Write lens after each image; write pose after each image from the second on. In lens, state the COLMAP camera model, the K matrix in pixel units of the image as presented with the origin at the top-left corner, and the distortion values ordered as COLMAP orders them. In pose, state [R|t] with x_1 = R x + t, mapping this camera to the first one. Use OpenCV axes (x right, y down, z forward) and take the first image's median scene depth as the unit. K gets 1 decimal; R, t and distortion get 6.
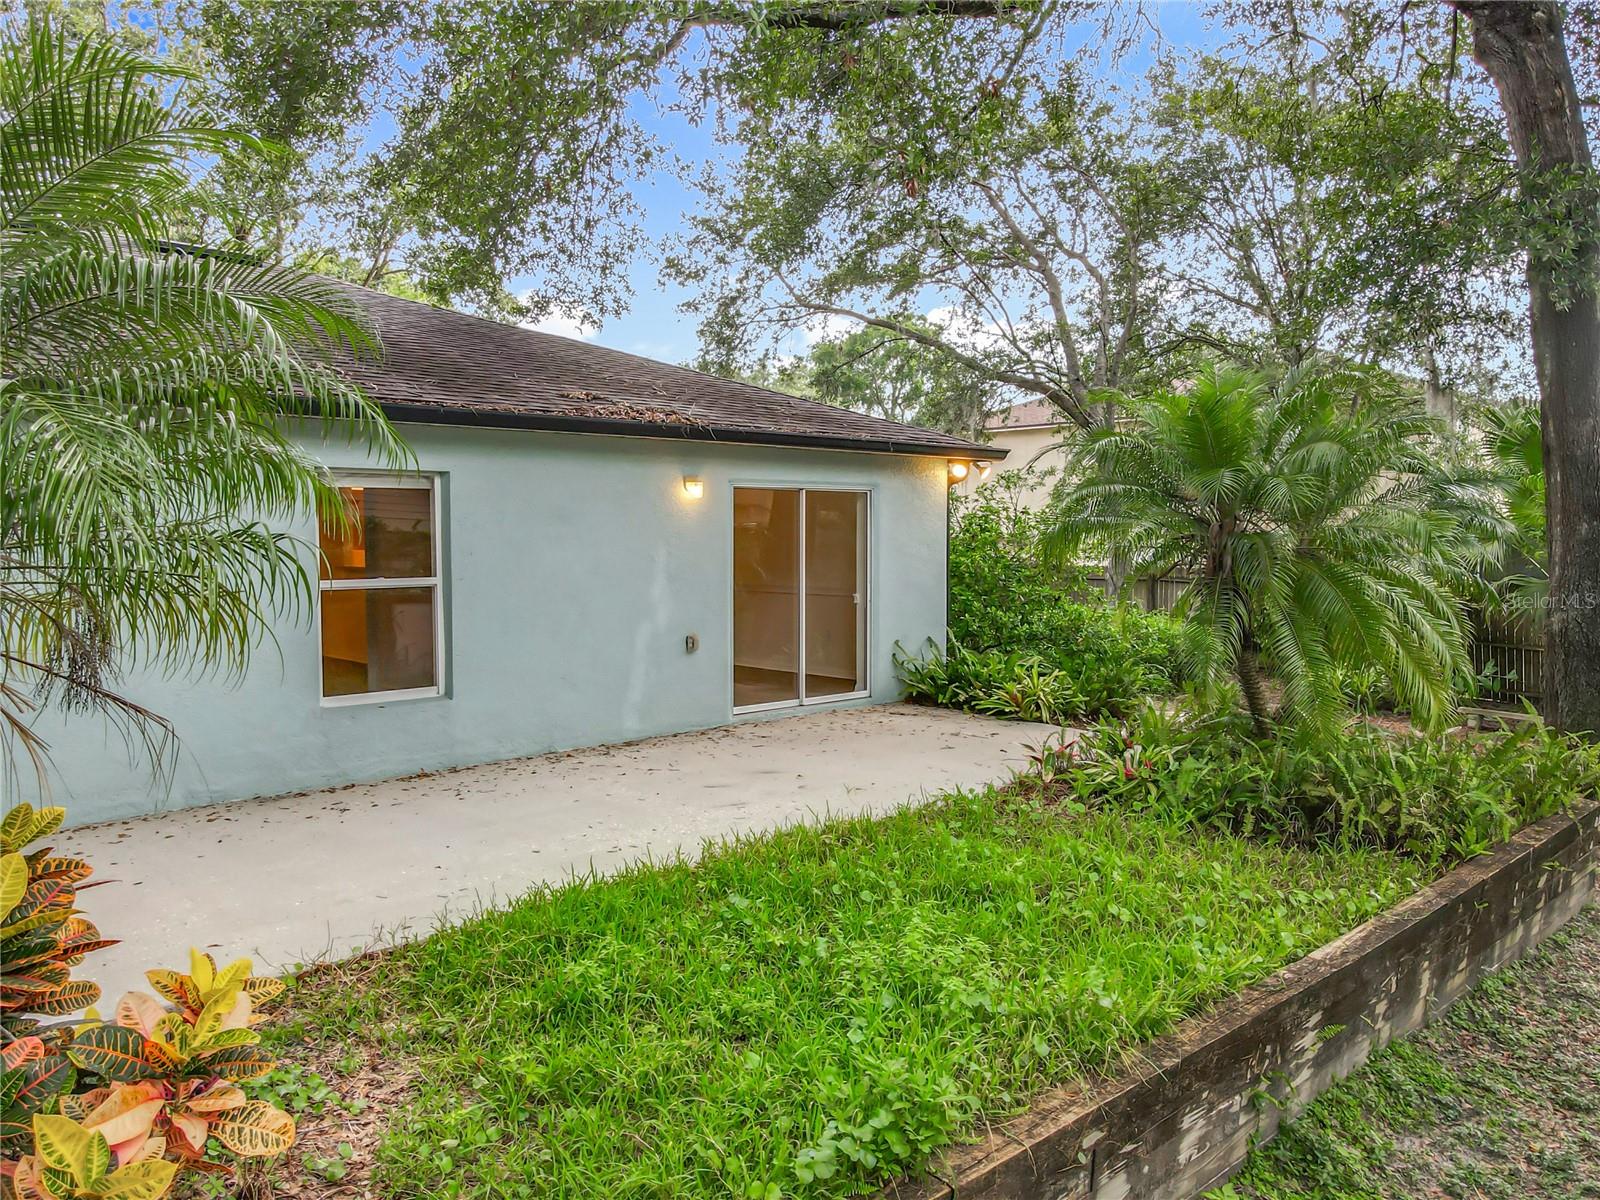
lens RADIAL K [[1177.7, 0, 789.7], [0, 1177.7, 606.7], [0, 0, 1]] dist [-0.007365, 0.035475]
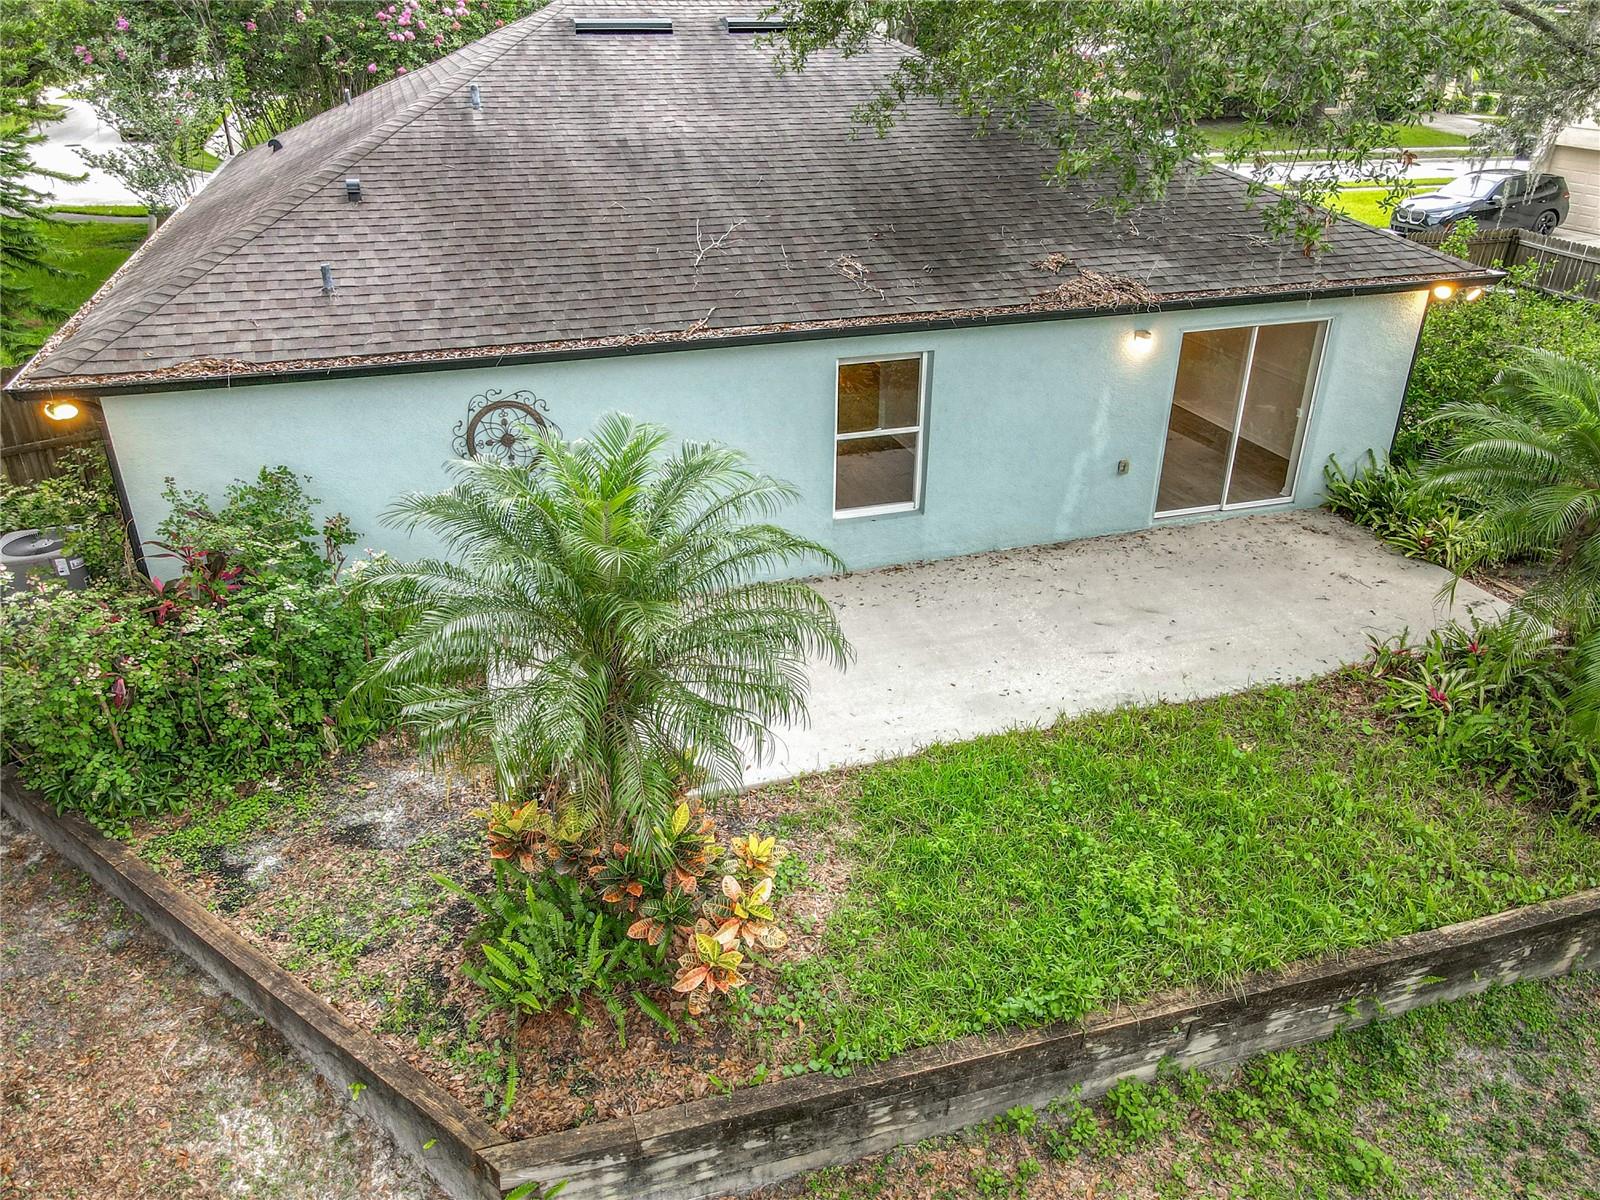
lens RADIAL K [[1177.7, 0, 789.7], [0, 1177.7, 606.7], [0, 0, 1]] dist [-0.007365, 0.035475]
pose [[0.901850, 0.198690, -0.383651, 0.104349], [-0.032189, 0.916414, 0.398935, -0.320549], [0.430848, -0.347430, 0.832864, -0.212620]]
